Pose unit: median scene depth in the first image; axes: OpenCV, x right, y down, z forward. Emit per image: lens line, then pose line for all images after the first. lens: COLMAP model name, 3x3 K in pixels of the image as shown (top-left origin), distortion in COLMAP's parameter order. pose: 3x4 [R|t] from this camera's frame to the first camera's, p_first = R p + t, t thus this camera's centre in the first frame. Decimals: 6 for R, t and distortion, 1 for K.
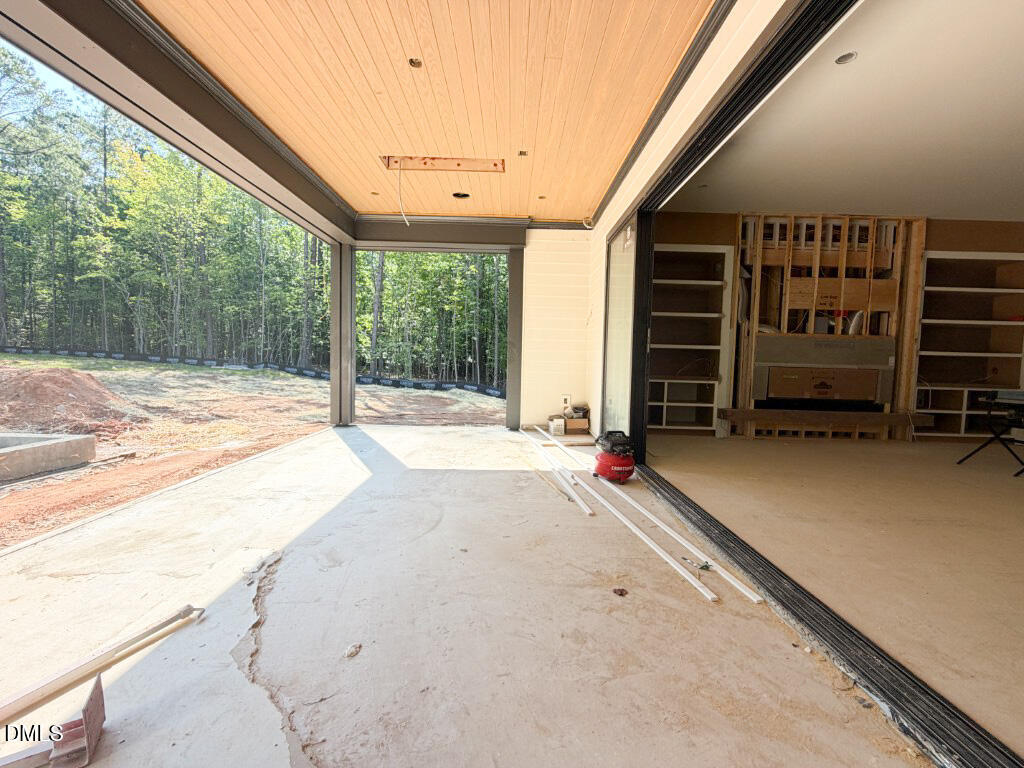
lens RADIAL K [[407.8, 0, 508.6], [0, 407.8, 382.5], [0, 0, 1]] dist [-0.000450, -0.000322]
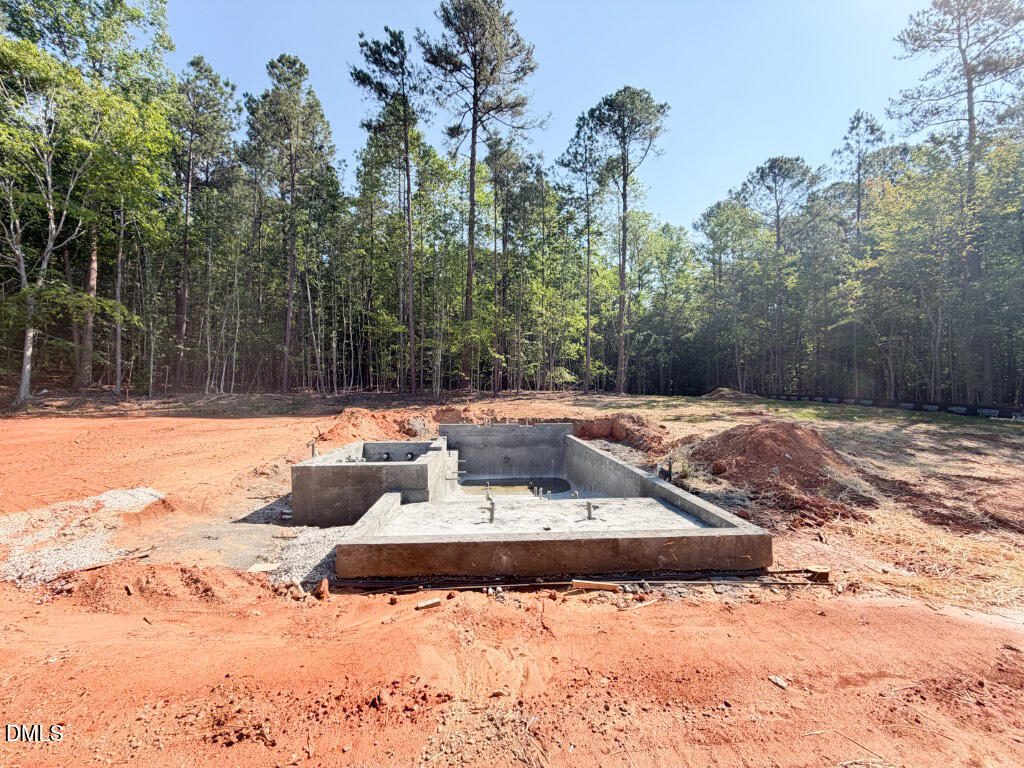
lens RADIAL K [[407.8, 0, 509.5], [0, 407.8, 385.6], [0, 0, 1]] dist [-0.000450, -0.000322]
pose [[0.069079, -0.040898, -0.996773, -0.352838], [-0.053329, 0.997579, -0.044627, -0.081148], [0.996185, 0.056240, 0.066731, 0.523339]]
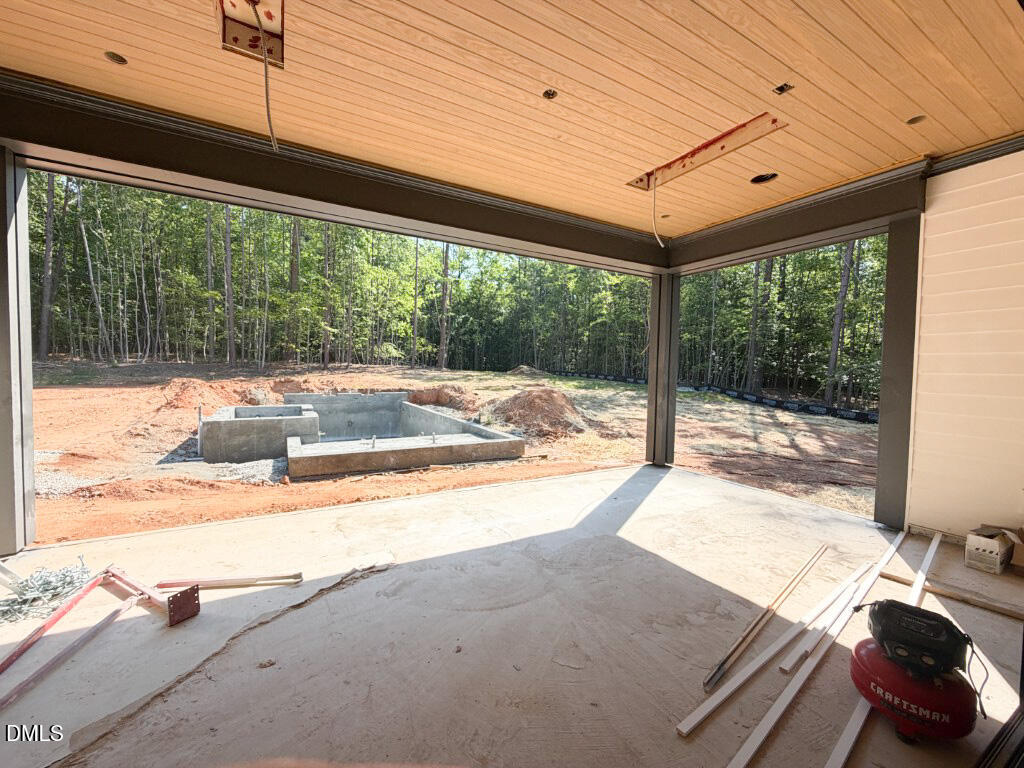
lens RADIAL K [[407.8, 0, 510.7], [0, 407.8, 383.7], [0, 0, 1]] dist [-0.000450, -0.000322]
pose [[0.488765, 0.018327, -0.872223, 0.262717], [-0.057367, 0.998291, -0.011171, -0.056157], [0.870527, 0.055496, 0.488981, 0.246606]]
